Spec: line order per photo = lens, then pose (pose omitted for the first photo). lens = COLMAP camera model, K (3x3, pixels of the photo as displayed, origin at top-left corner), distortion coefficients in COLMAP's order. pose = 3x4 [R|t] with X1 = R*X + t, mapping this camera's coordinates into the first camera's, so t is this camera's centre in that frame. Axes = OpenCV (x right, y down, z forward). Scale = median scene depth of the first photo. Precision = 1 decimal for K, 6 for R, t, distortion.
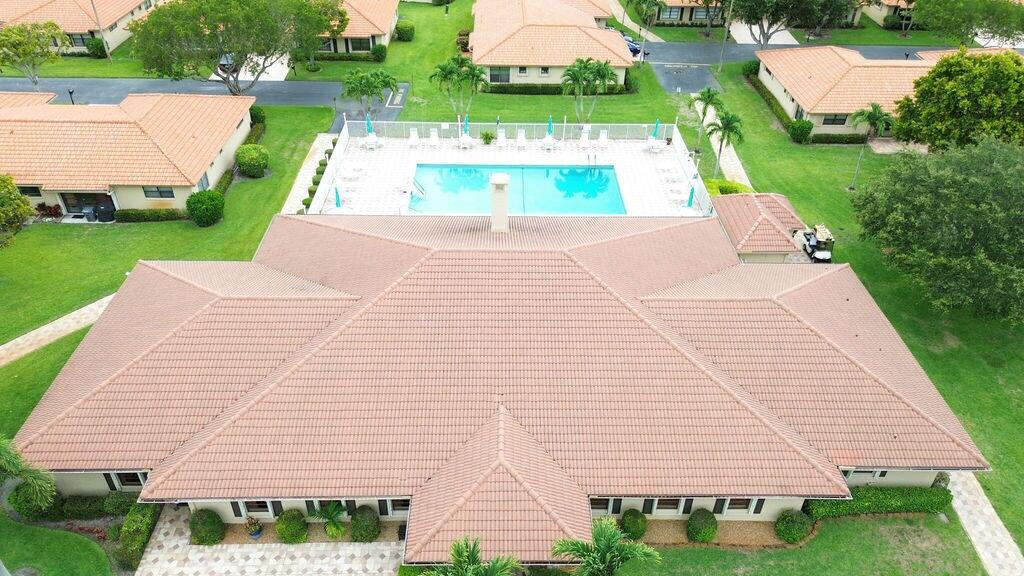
lens RADIAL K [[741.9, 0, 512.0], [0, 741.9, 288.0], [0, 0, 1]] dist [0.024981, 0.002482]
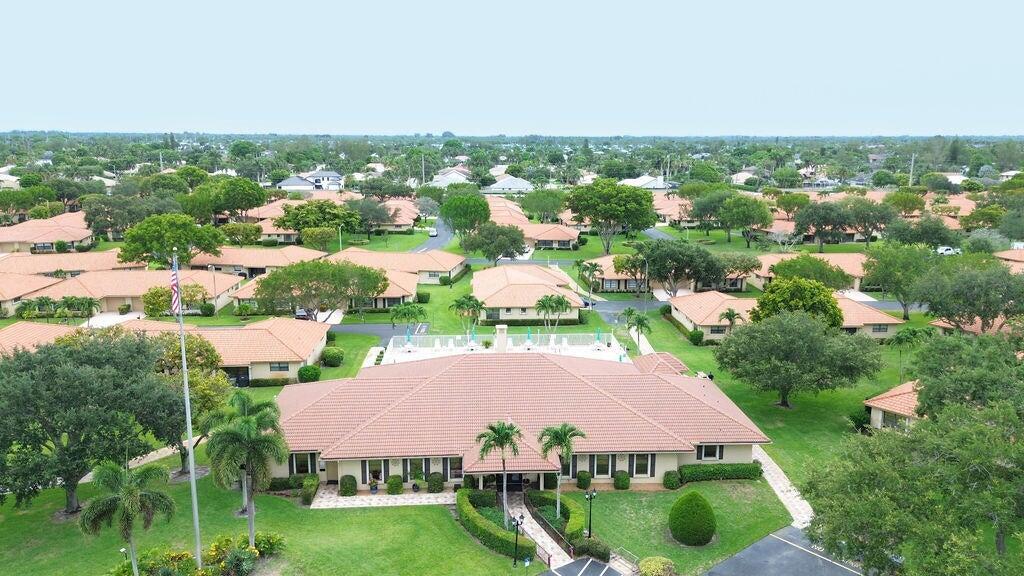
lens RADIAL K [[745.9, 0, 512.0], [0, 745.9, 288.0], [0, 0, 1]] dist [0.054778, -0.041018]
pose [[0.999223, -0.021820, 0.032828, -0.028811], [0.033326, 0.912404, -0.407931, 0.297819], [-0.021051, 0.408708, 0.912423, -0.400376]]
